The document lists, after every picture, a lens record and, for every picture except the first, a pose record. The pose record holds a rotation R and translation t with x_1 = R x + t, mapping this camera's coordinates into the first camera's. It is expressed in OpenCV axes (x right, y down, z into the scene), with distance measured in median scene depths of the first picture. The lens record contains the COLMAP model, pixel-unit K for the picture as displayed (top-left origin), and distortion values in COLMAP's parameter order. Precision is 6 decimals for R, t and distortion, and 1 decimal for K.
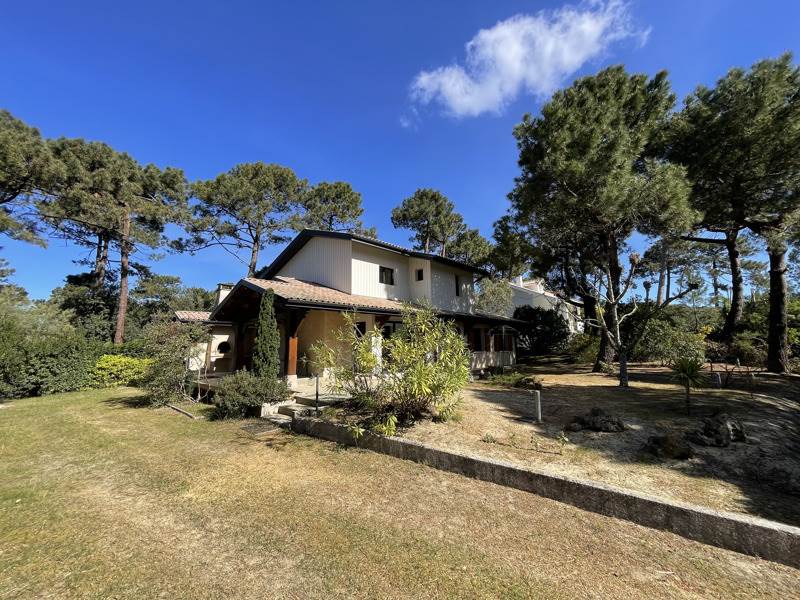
lens RADIAL K [[328.5, 0, 399.7], [0, 328.5, 301.7], [0, 0, 1]] dist [-0.010654, 0.000358]
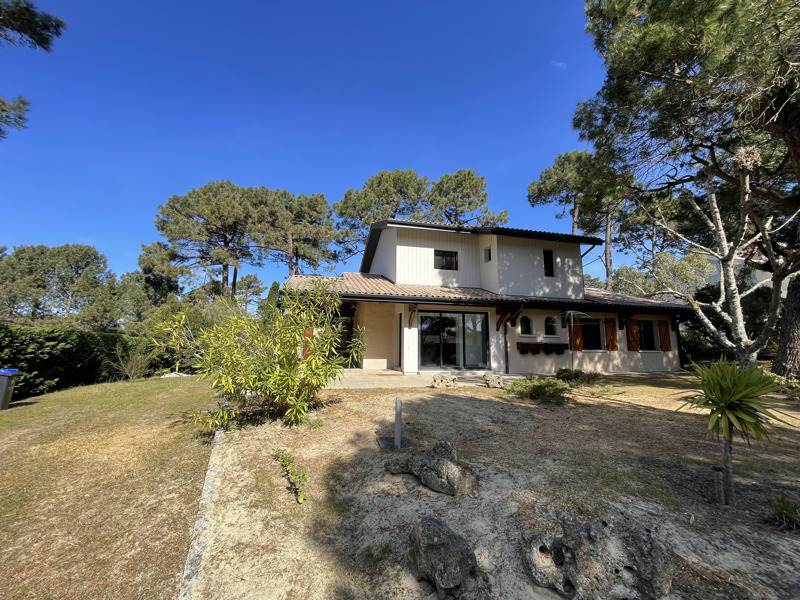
lens RADIAL K [[328.5, 0, 400.7], [0, 328.5, 295.9], [0, 0, 1]] dist [-0.010654, 0.000358]
pose [[0.846721, -0.059571, -0.528692, 0.308003], [0.054244, 0.998200, -0.025598, 0.032449], [0.529265, -0.007004, 0.848428, 0.179589]]
